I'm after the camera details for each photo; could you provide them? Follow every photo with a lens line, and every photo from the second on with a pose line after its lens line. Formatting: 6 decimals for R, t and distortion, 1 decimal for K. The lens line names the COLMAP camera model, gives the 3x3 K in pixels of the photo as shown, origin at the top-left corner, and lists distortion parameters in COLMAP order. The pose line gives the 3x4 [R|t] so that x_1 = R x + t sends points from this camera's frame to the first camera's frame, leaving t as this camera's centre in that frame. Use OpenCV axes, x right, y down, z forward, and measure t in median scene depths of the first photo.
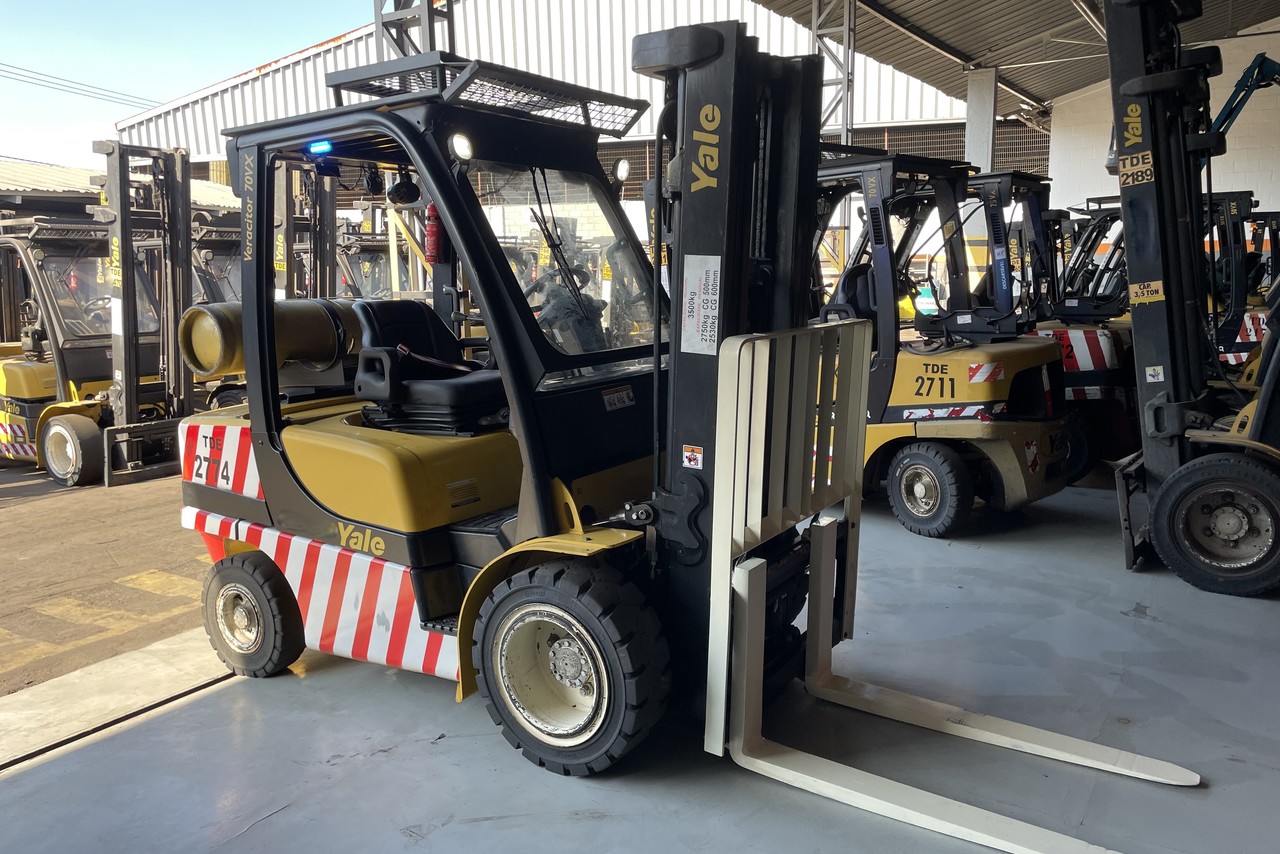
lens RADIAL K [[986.0, 0, 640.6], [0, 986.0, 426.7], [0, 0, 1]] dist [-0.001701, -0.020027]
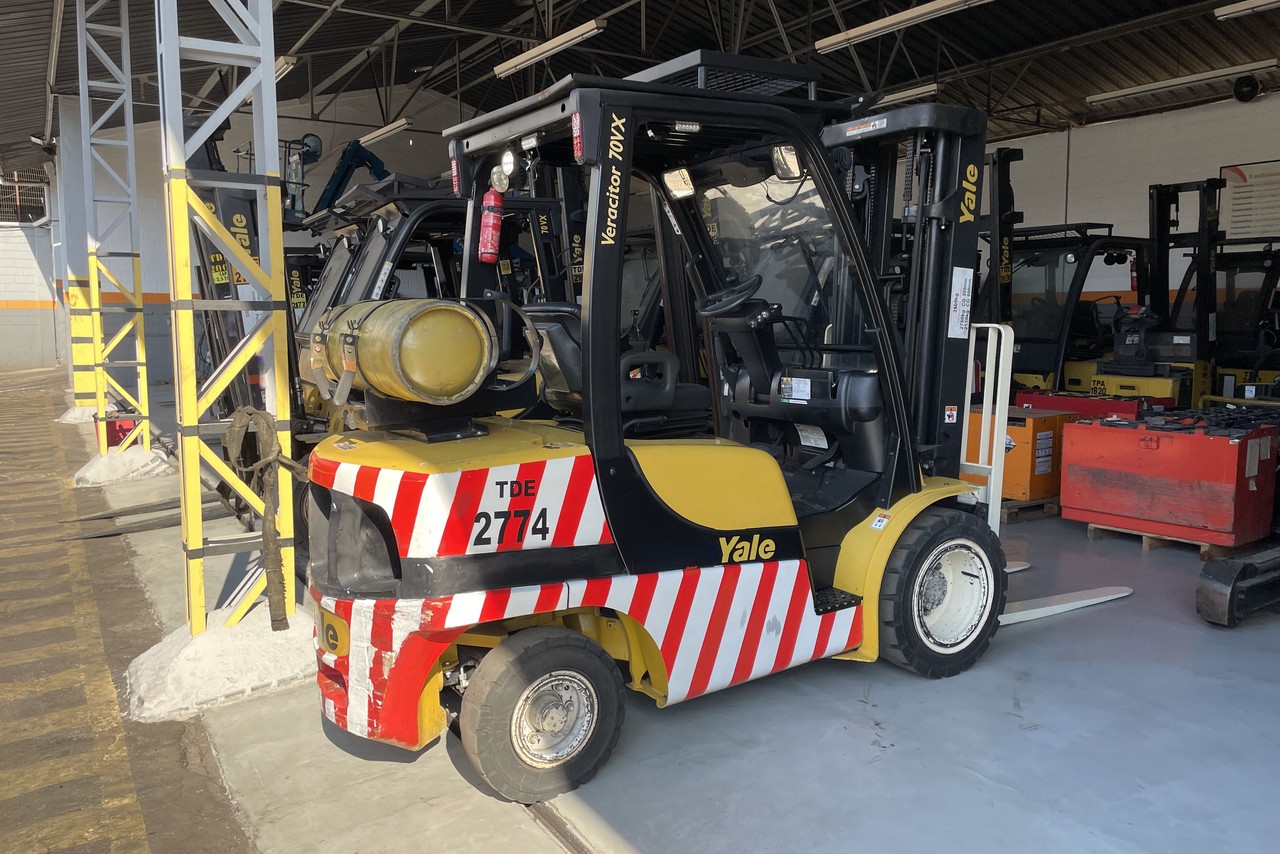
lens RADIAL K [[986.0, 0, 643.2], [0, 986.0, 427.3], [0, 0, 1]] dist [-0.001701, -0.020027]
pose [[0.440033, -0.081121, 0.894310, -1.113393], [0.140580, 0.989855, 0.020617, -0.032314], [-0.886909, 0.116650, 0.446973, 0.627562]]
